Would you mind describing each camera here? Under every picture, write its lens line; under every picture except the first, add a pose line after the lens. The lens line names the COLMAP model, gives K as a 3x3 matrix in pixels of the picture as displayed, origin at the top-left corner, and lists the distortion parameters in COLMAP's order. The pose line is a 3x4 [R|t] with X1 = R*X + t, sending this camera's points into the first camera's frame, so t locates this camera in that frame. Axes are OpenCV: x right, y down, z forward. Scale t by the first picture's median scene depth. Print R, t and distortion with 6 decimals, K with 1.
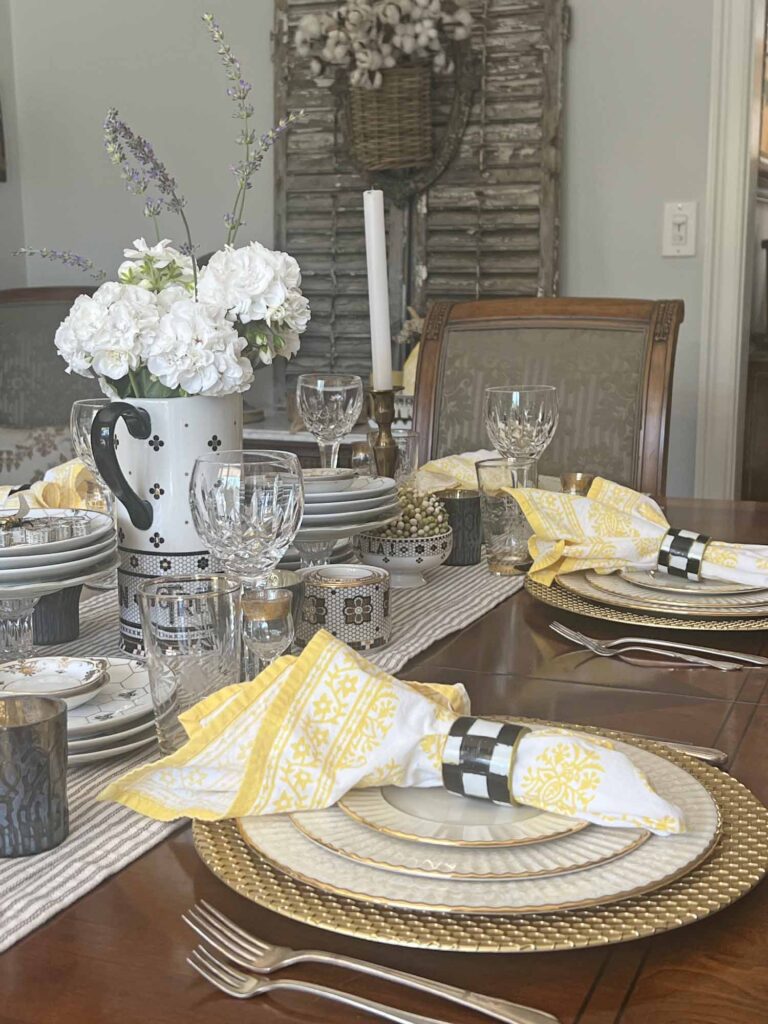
lens RADIAL K [[1363.6, 0, 388.5], [0, 1363.6, 517.2], [0, 0, 1]] dist [0.111498, 0.000000]
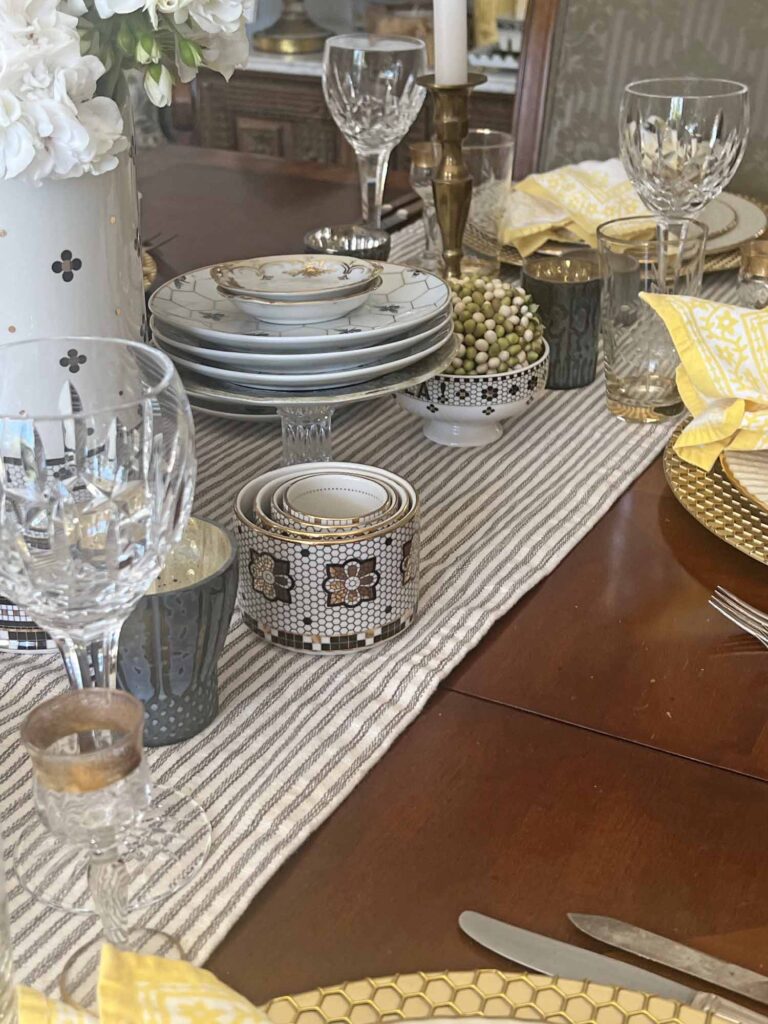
lens RADIAL K [[1363.6, 0, 381.7], [0, 1363.6, 508.9], [0, 0, 1]] dist [0.111498, 0.000000]
pose [[0.995513, 0.046174, -0.082597, 0.027240], [-0.021251, 0.959663, 0.280348, -0.092587], [0.092210, -0.277335, 0.956338, 0.413393]]
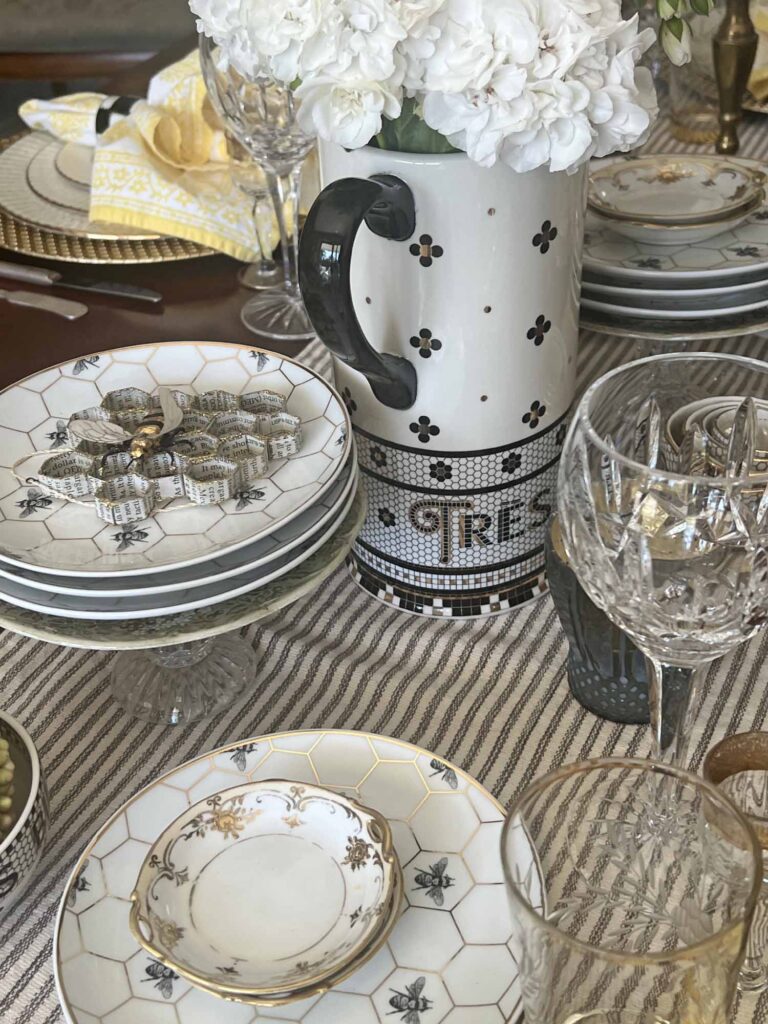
lens RADIAL K [[1363.6, 0, 351.5], [0, 1363.6, 512.3], [0, 0, 1]] dist [0.111498, 0.000000]
pose [[0.996117, 0.000455, -0.088038, -0.124353], [0.037250, 0.903888, 0.426145, -0.141255], [0.079771, -0.427770, 0.900361, 0.432616]]
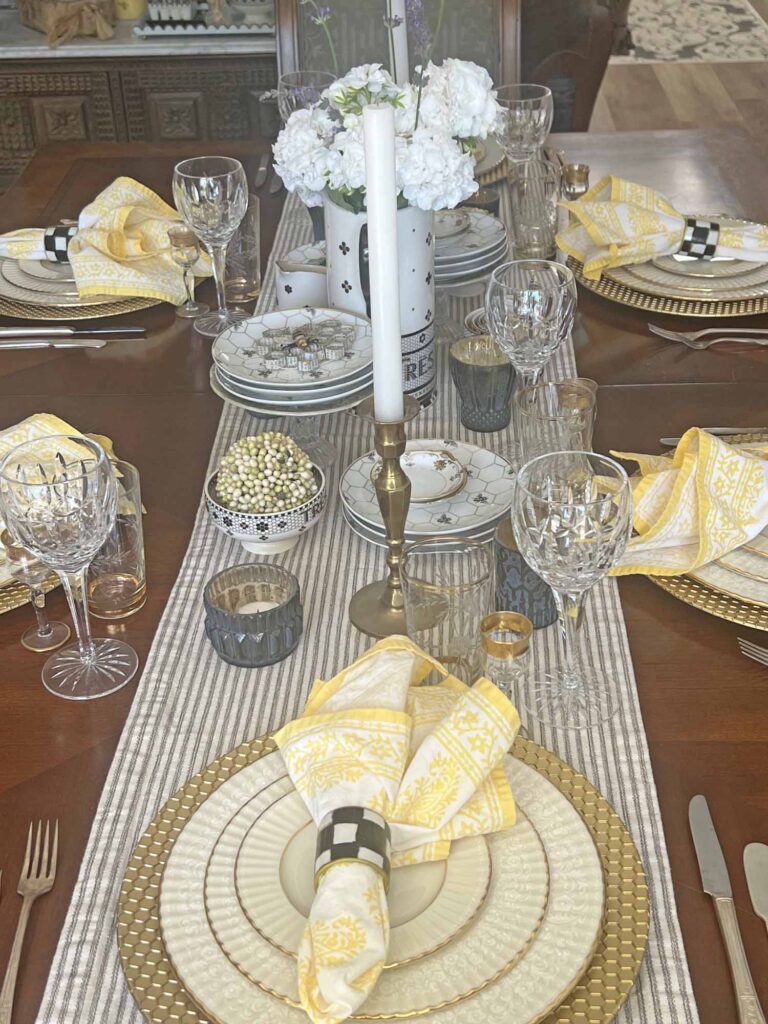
lens RADIAL K [[1363.6, 0, 385.4], [0, 1363.6, 512.4], [0, 0, 1]] dist [0.111498, 0.000000]
pose [[0.932902, -0.208806, 0.293419, -0.460738], [0.088958, 0.923119, 0.374084, -0.232816], [-0.348972, -0.322881, 0.879754, -0.092974]]
